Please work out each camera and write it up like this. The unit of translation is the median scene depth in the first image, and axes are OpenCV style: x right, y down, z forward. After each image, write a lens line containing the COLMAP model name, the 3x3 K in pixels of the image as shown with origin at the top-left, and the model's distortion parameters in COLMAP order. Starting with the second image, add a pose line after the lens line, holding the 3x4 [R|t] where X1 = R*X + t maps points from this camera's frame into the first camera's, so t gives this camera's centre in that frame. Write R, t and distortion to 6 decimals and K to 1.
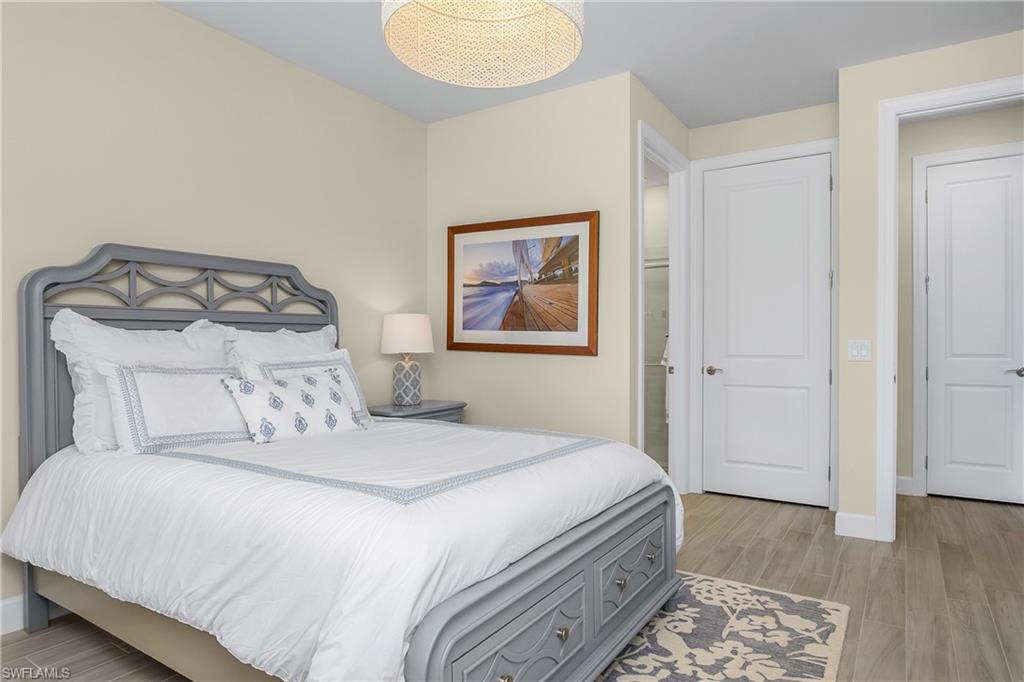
lens RADIAL K [[605.7, 0, 509.4], [0, 605.7, 338.0], [0, 0, 1]] dist [0.001644, -0.000123]
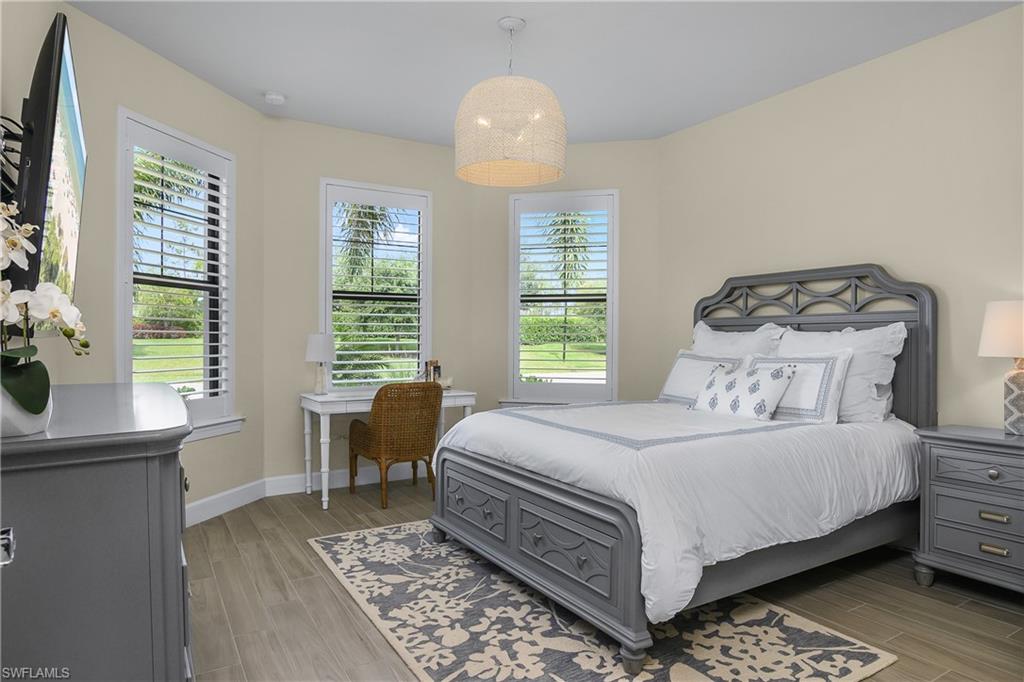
lens RADIAL K [[605.7, 0, 509.2], [0, 605.7, 342.0], [0, 0, 1]] dist [0.001644, -0.000123]
pose [[-0.426875, 0.005054, -0.904297, 1.155721], [-0.003480, 0.999968, 0.007231, 0.004562], [0.904304, 0.006233, -0.426843, 1.298486]]
